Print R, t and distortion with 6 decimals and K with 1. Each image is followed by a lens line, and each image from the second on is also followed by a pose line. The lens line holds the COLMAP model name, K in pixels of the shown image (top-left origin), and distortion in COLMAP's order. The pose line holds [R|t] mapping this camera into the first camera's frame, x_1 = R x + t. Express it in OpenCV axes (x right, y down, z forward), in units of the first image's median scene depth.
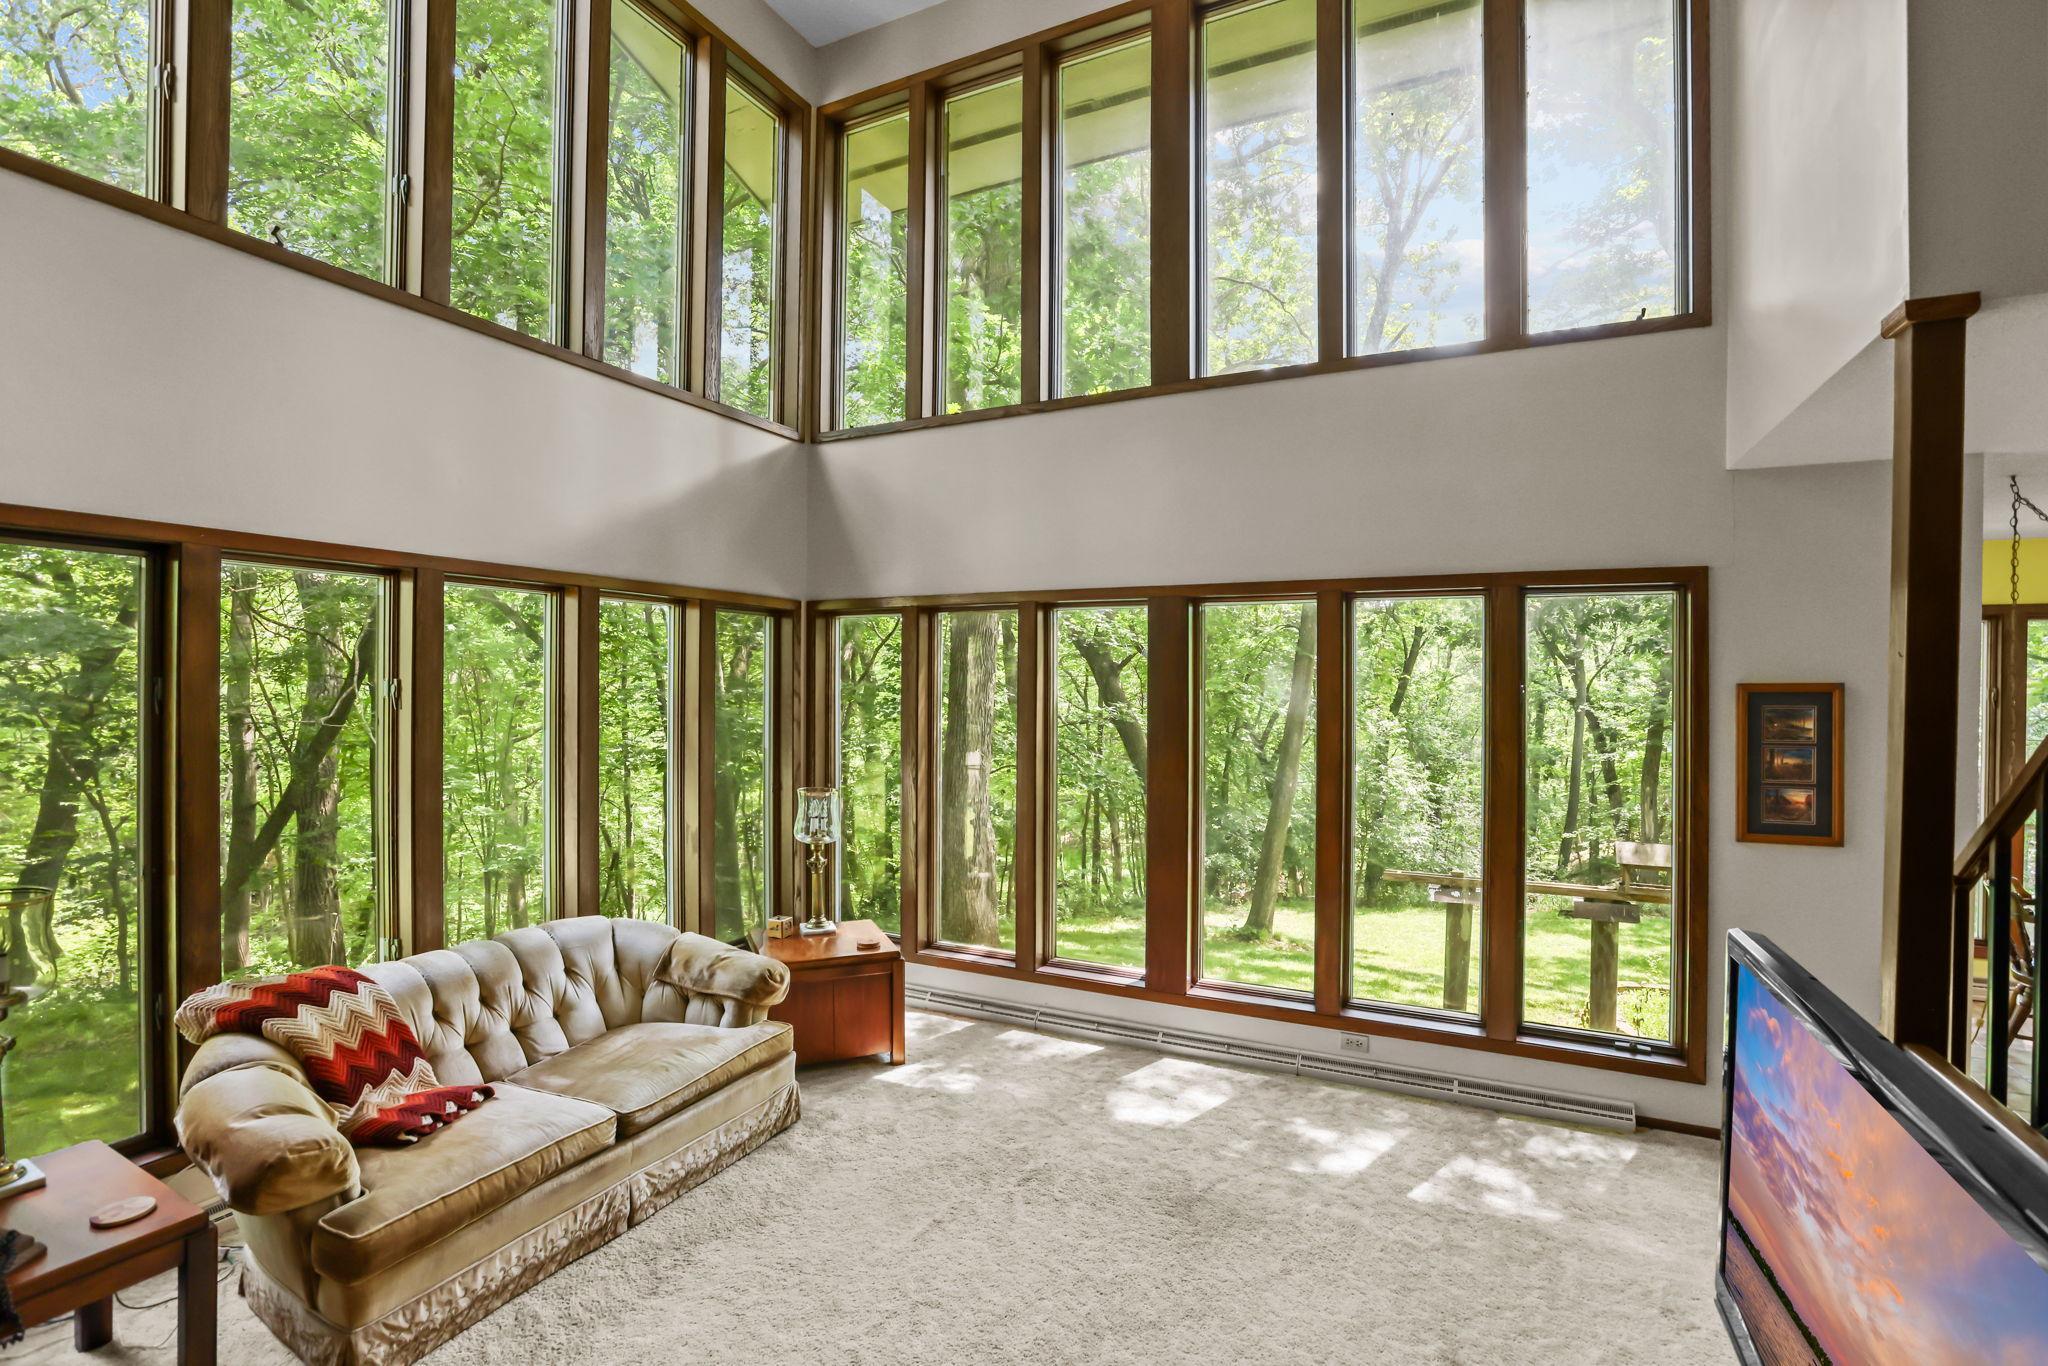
lens RADIAL K [[947.4, 0, 1014.2], [0, 947.4, 699.8], [0, 0, 1]] dist [-0.051265, 0.029194]
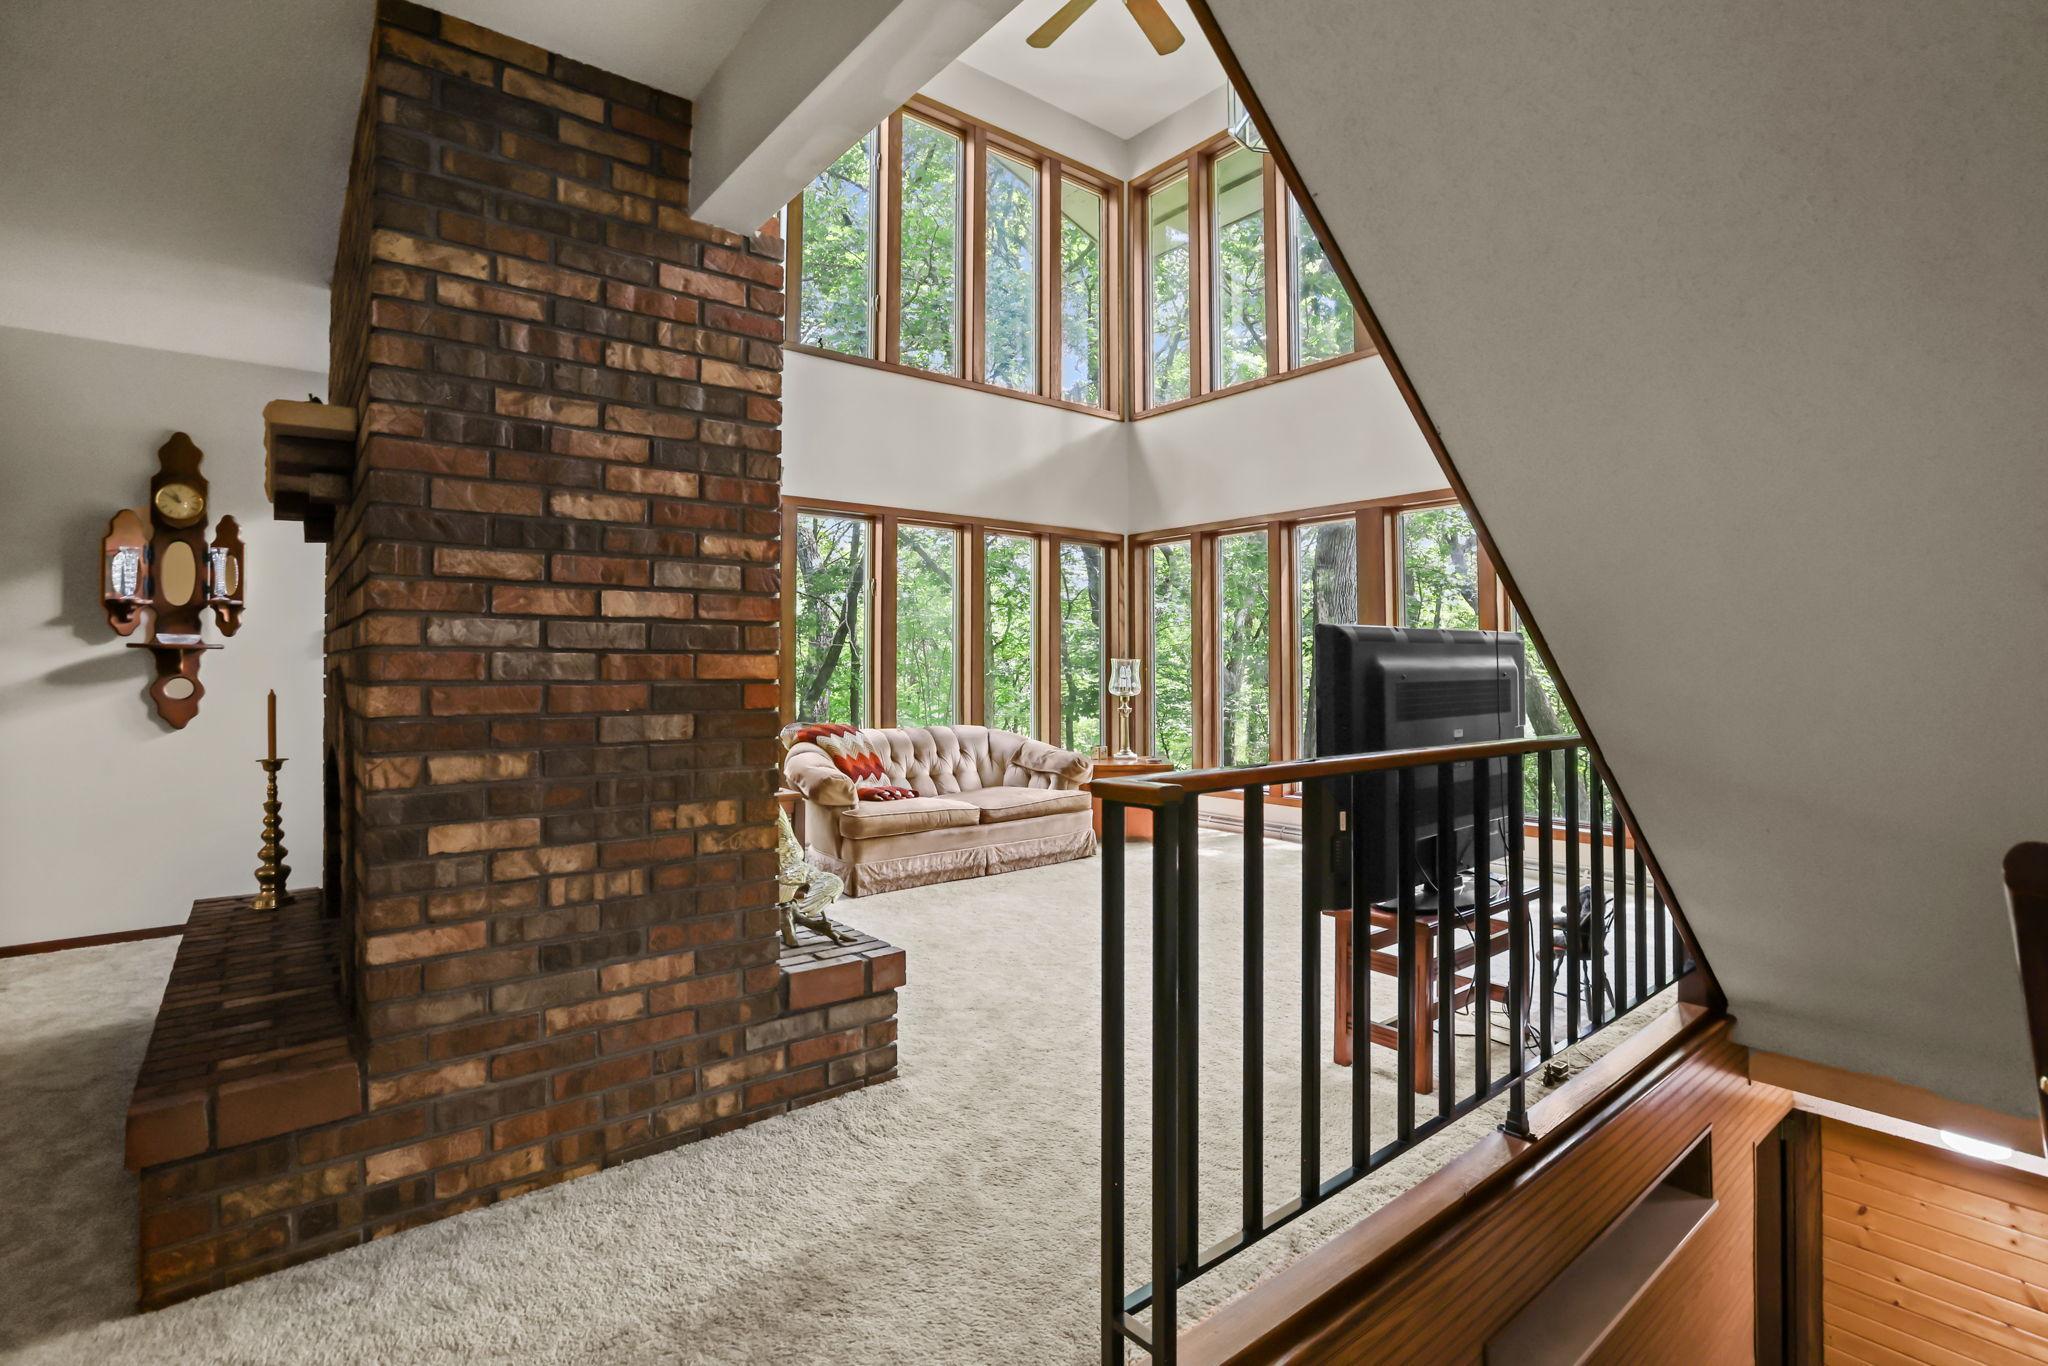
lens RADIAL K [[970.7, 0, 1030.0], [0, 970.7, 656.5], [0, 0, 1]] dist [-0.015089, 0.000675]
pose [[0.913893, -0.012640, -0.405758, 0.325566], [0.001232, 0.999597, -0.028362, 0.165004], [0.405953, 0.025420, 0.913541, -0.515197]]
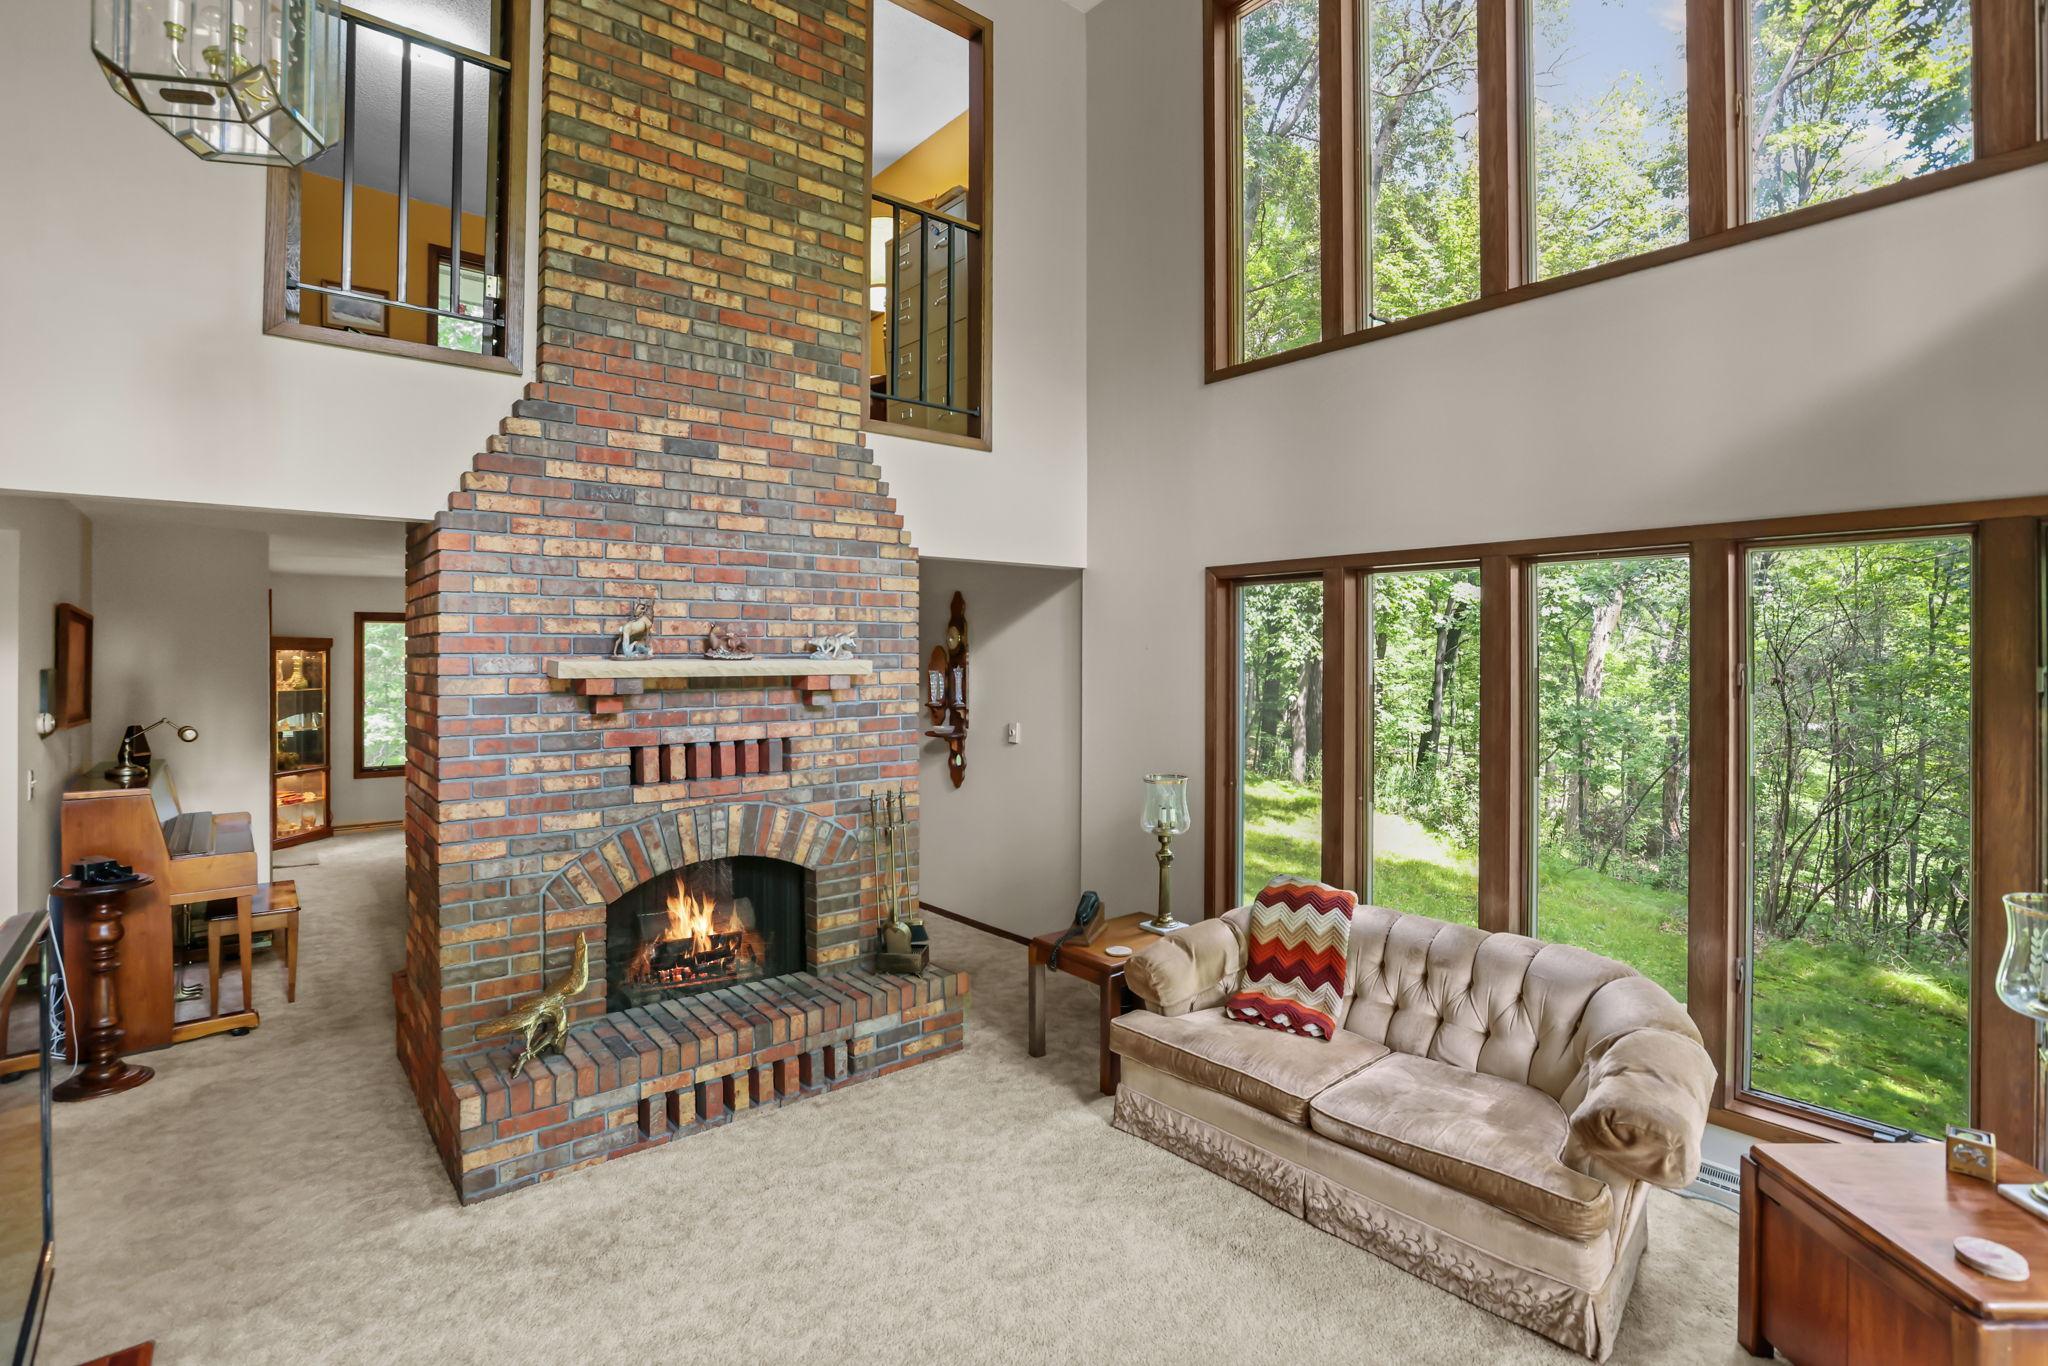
lens RADIAL K [[970.7, 0, 1030.0], [0, 970.7, 656.5], [0, 0, 1]] dist [-0.015089, 0.000675]
pose [[-0.383883, -0.001247, -0.923381, 0.516195], [-0.012878, 0.999909, 0.004003, -0.026607], [0.923292, 0.013428, -0.383865, 0.885396]]
